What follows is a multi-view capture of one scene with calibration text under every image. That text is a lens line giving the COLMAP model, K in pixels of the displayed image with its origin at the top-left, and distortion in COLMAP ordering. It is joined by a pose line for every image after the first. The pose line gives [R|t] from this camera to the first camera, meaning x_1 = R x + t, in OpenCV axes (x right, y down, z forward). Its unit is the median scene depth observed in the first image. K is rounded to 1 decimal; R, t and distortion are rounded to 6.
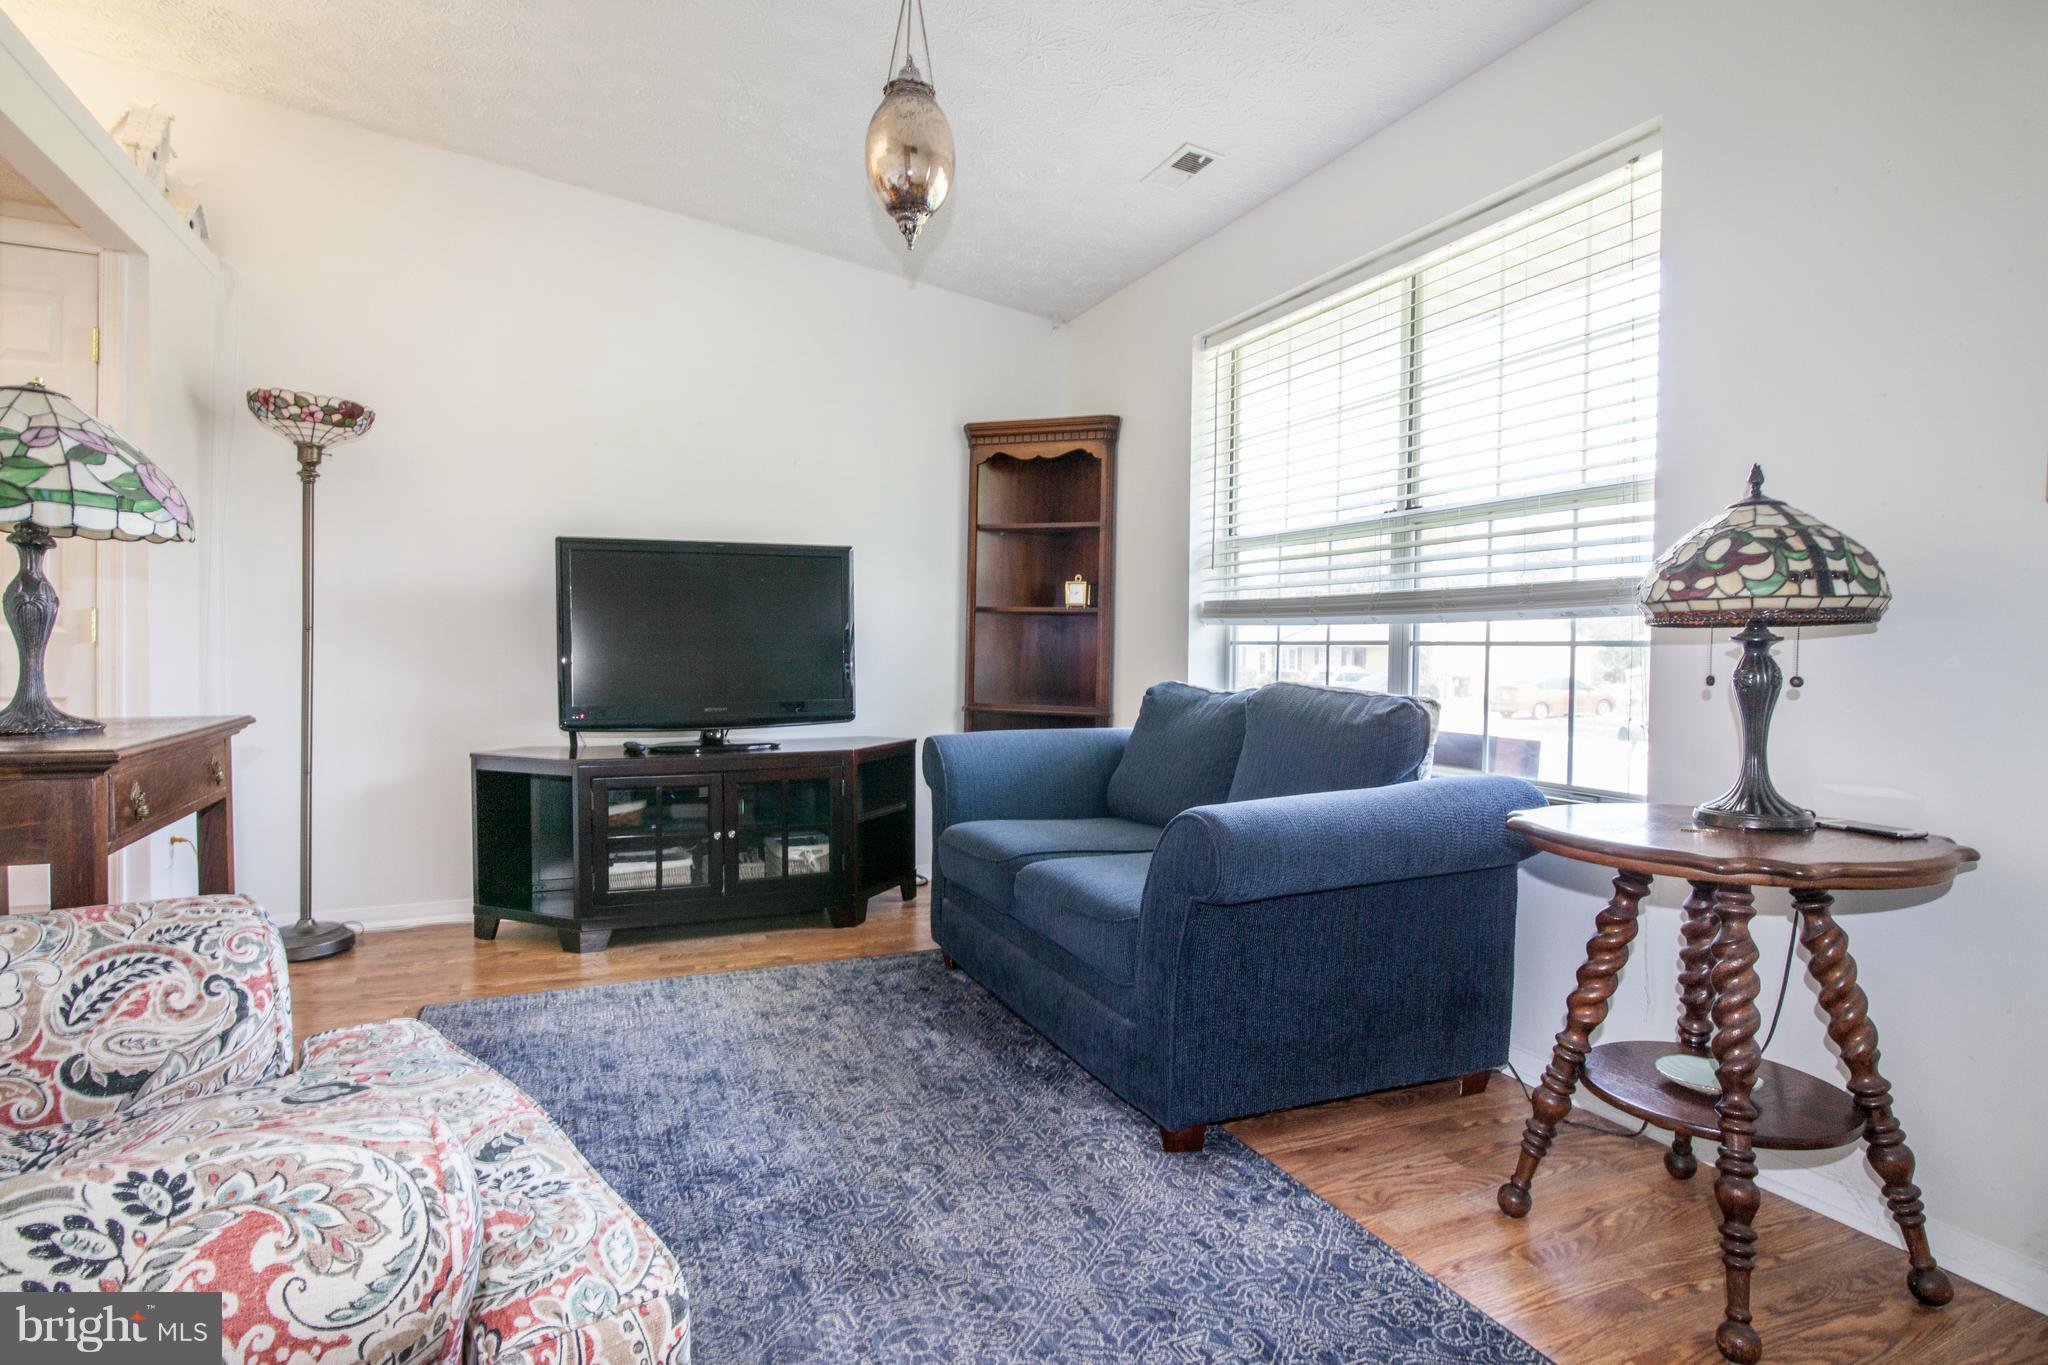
lens RADIAL K [[1072.2, 0, 1023.2], [0, 1072.2, 677.4], [0, 0, 1]] dist [-0.016948, 0.000373]
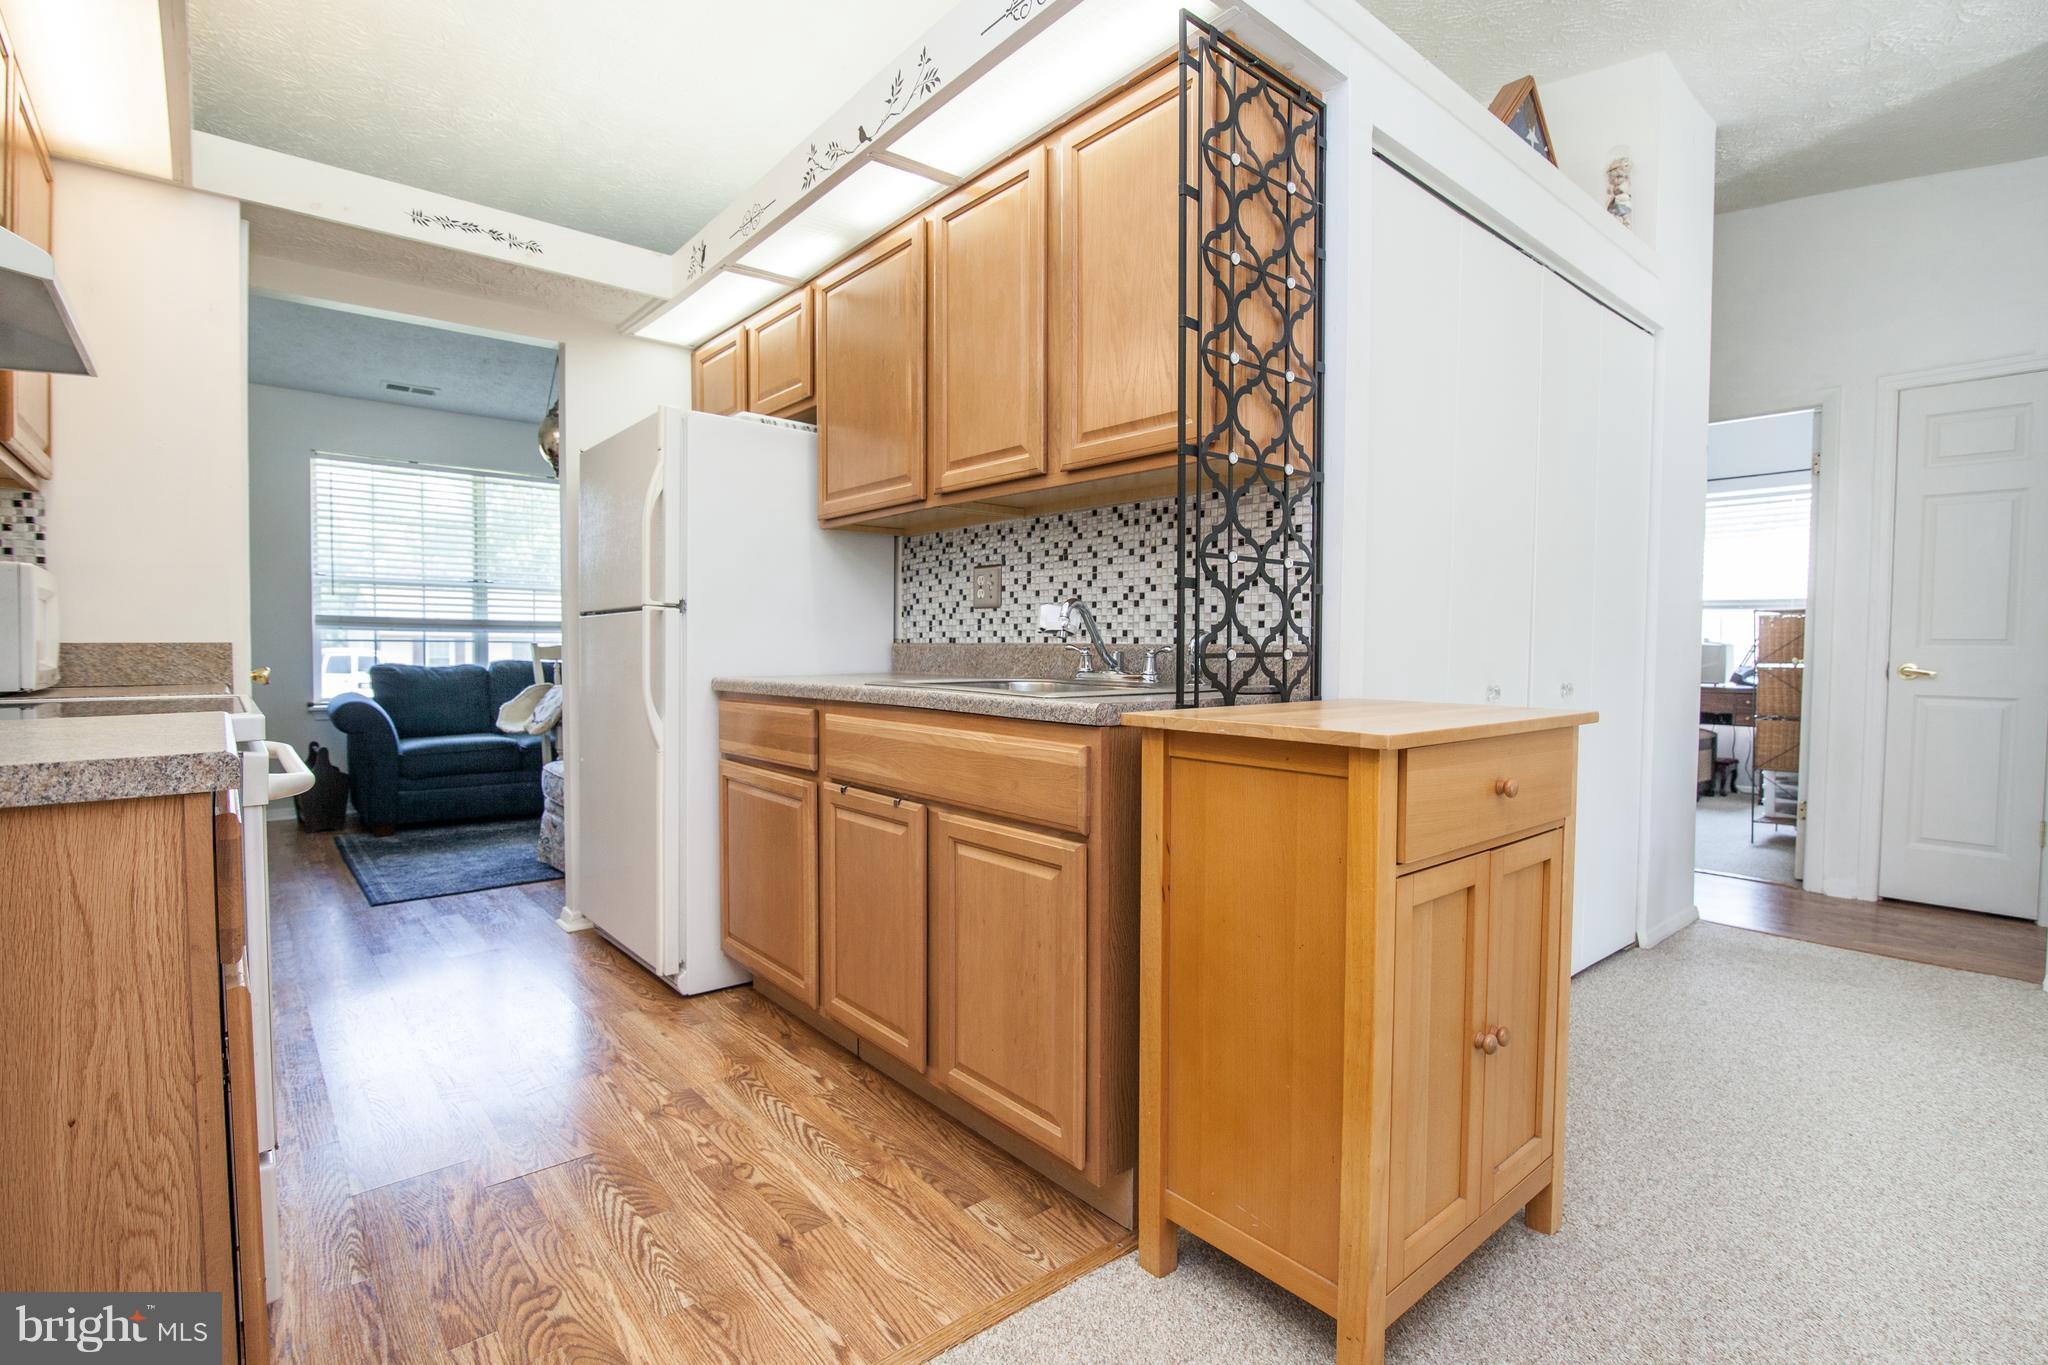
lens RADIAL K [[1000.2, 0, 1024.0], [0, 1000.2, 682.5], [0, 0, 1]] dist [-0.020487, -0.000130]
pose [[-0.288146, -0.042667, 0.956636, -2.343054], [0.014765, 0.998690, 0.048990, -0.041938], [-0.957473, 0.028241, -0.287138, 0.634148]]
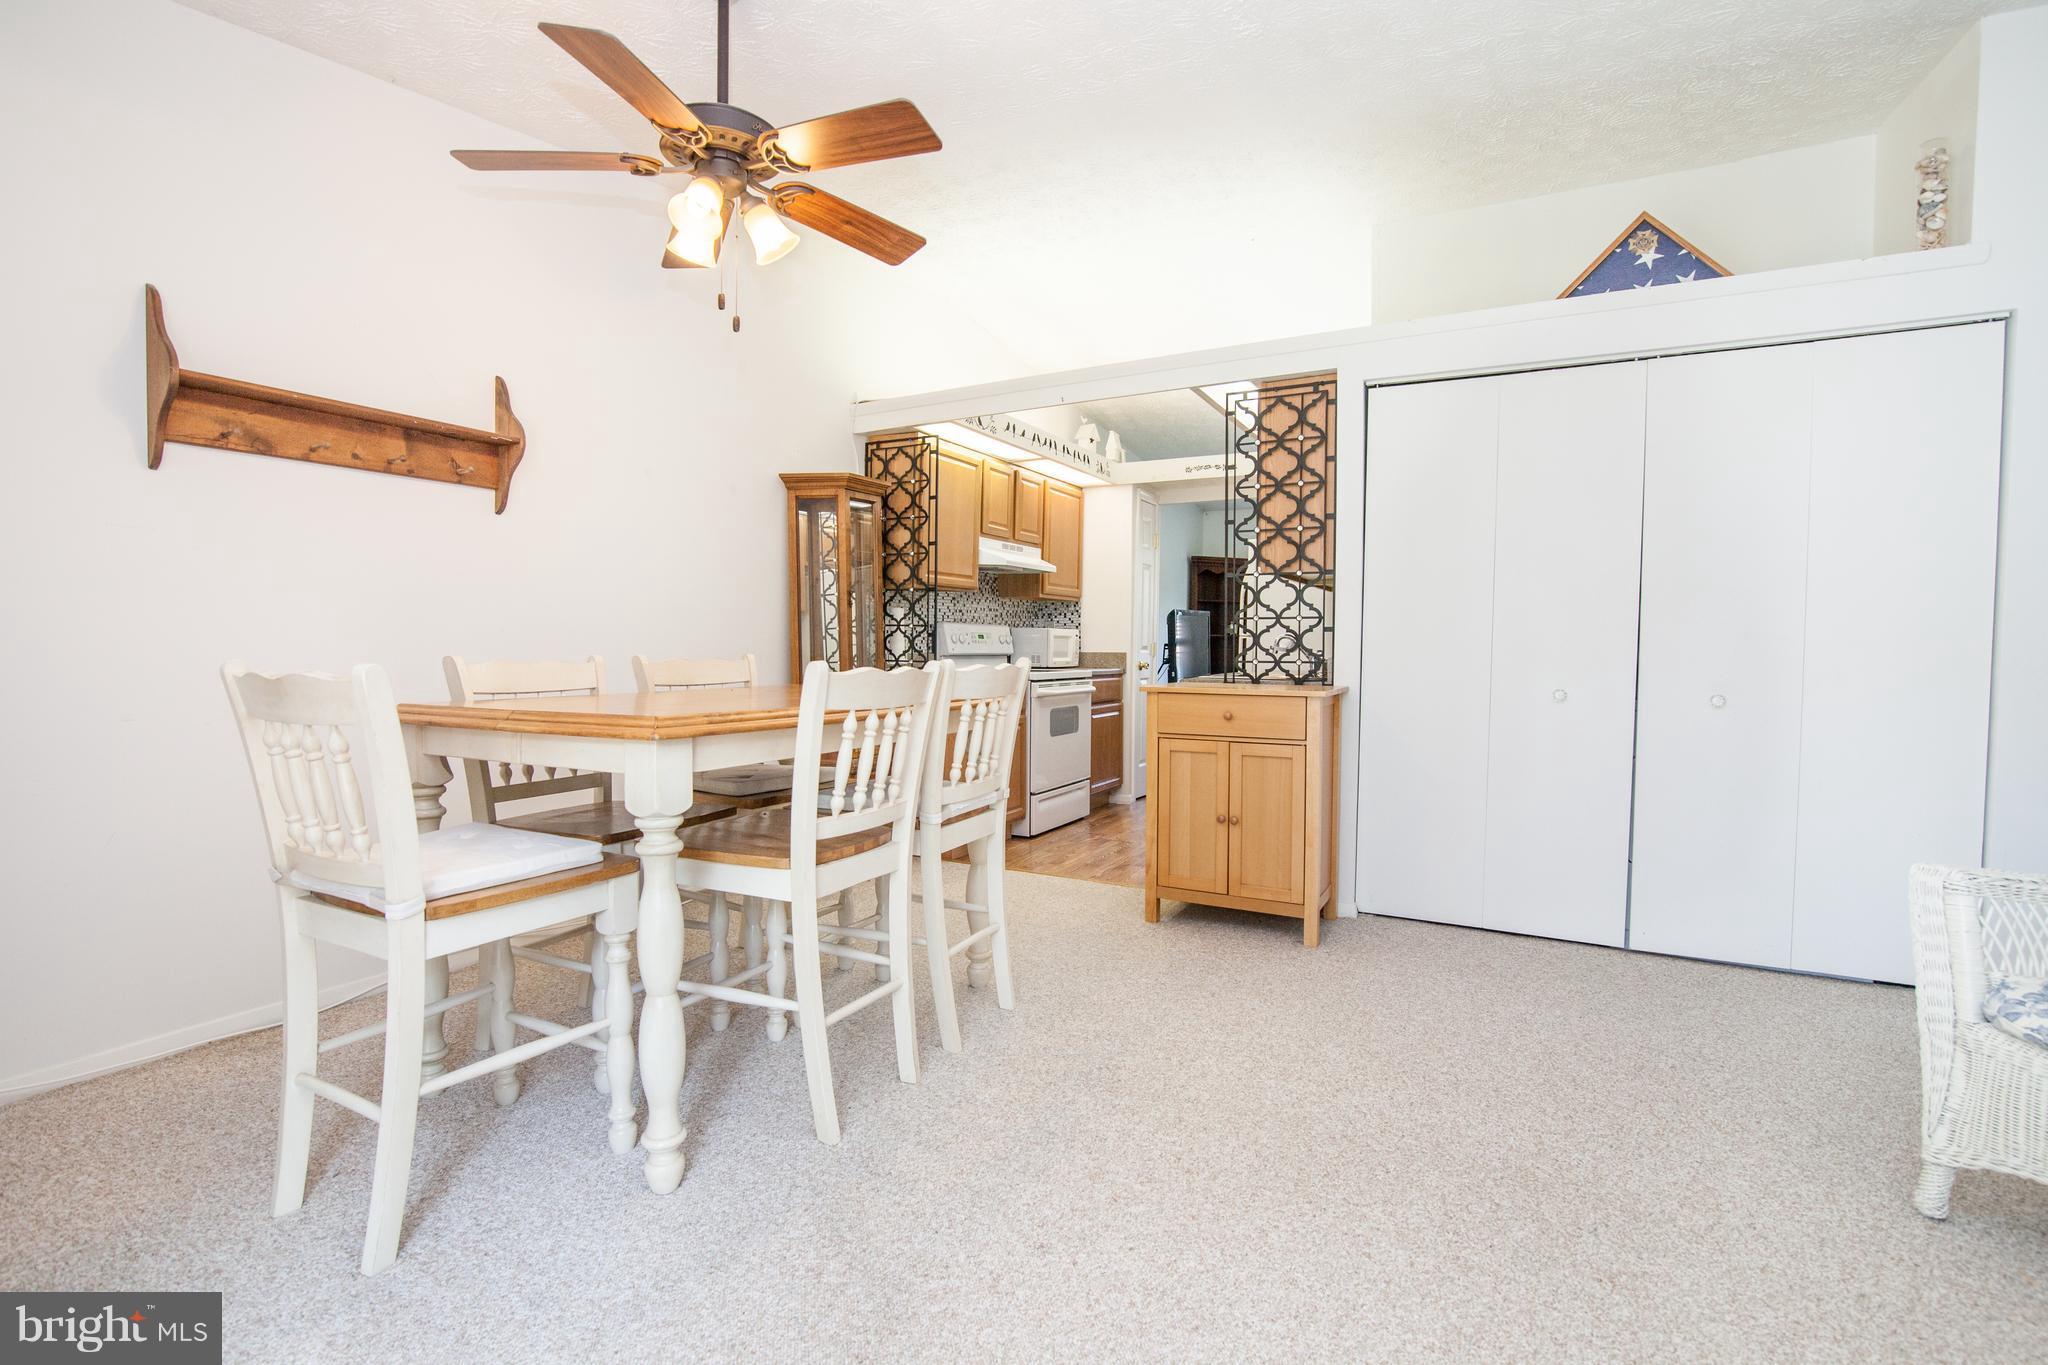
lens RADIAL K [[942.9, 0, 1018.4], [0, 942.9, 679.5], [0, 0, 1]] dist [-0.018533, -0.000350]
pose [[0.786801, -0.031130, 0.616421, -3.037375], [0.018435, 0.999467, 0.026945, -0.044697], [-0.616931, -0.009837, 0.786956, -0.898055]]
